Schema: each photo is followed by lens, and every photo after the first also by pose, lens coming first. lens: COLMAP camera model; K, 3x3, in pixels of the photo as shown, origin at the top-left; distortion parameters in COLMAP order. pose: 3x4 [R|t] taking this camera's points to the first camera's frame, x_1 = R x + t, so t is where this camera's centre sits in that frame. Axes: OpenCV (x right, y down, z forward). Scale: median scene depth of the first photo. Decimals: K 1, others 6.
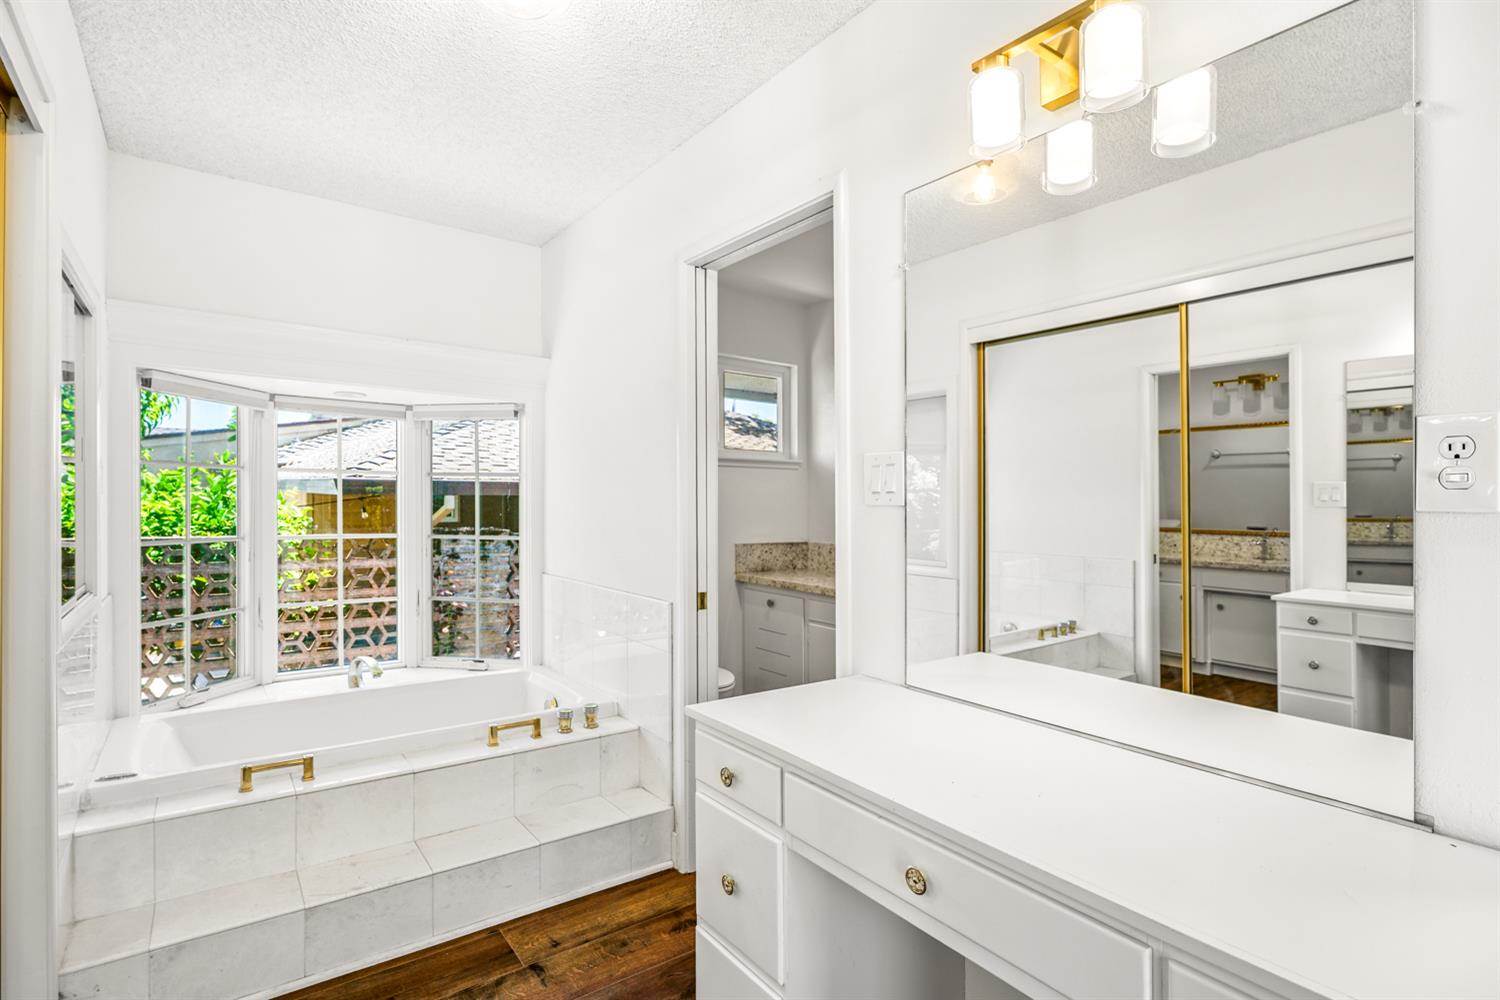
lens RADIAL K [[721.6, 0, 740.0], [0, 721.6, 508.5], [0, 0, 1]] dist [-0.005930, 0.000958]
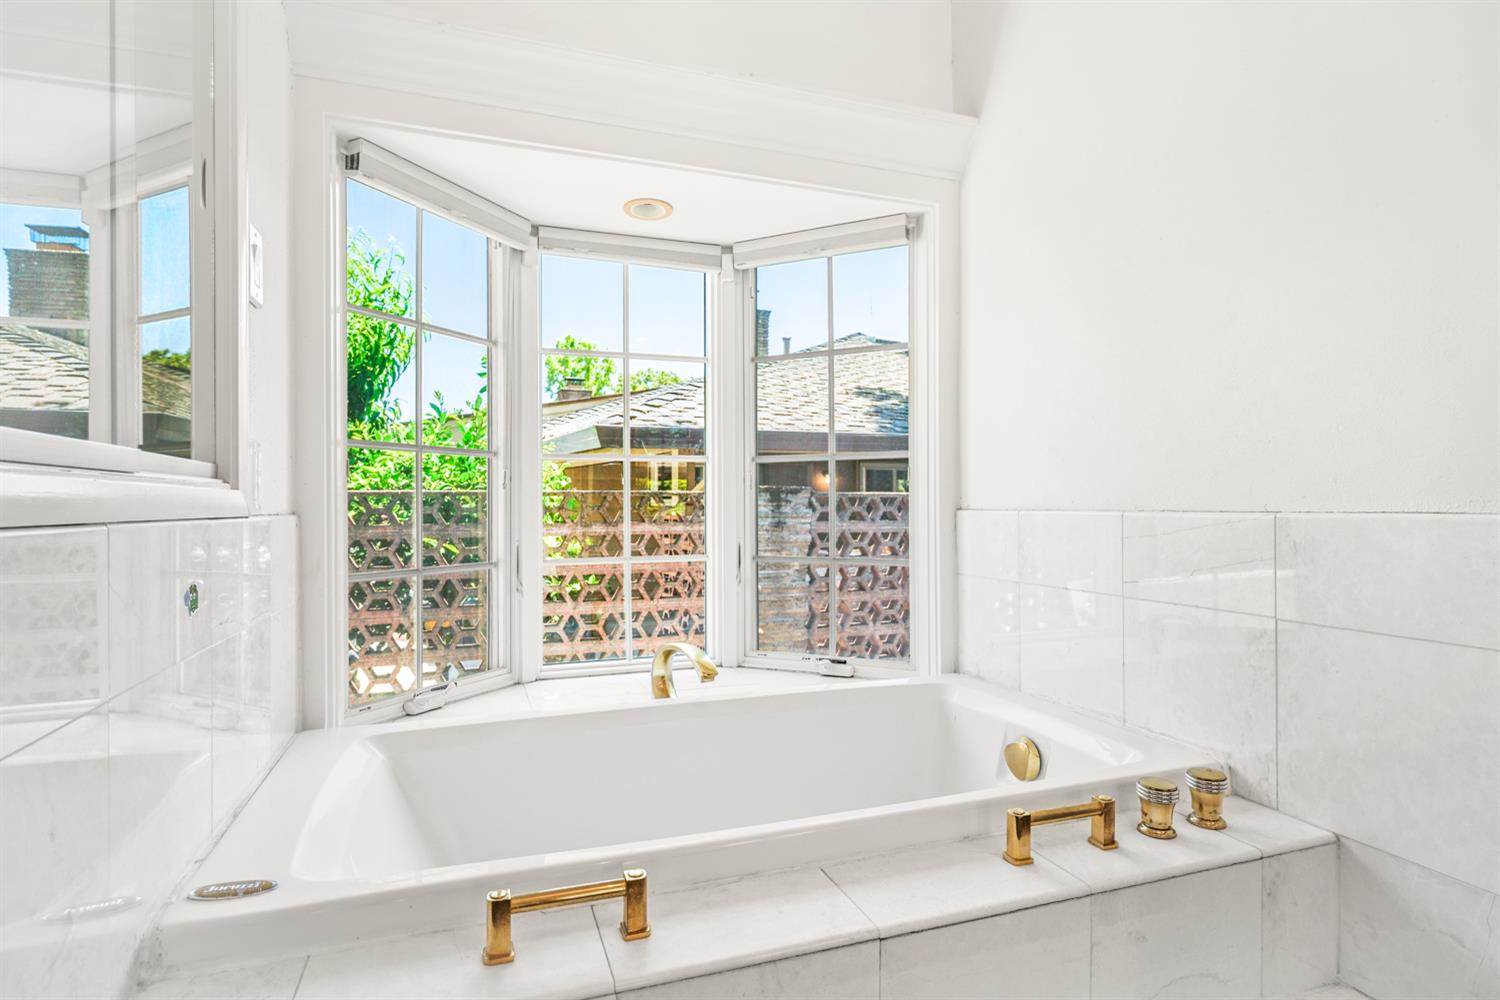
lens RADIAL K [[762.8, 0, 753.5], [0, 762.8, 500.0], [0, 0, 1]] dist [0.002836, 0.000555]
pose [[0.960725, -0.012553, -0.277219, -0.252822], [0.008081, 0.999818, -0.017269, 0.087596], [0.277385, 0.014350, 0.960652, 0.368774]]
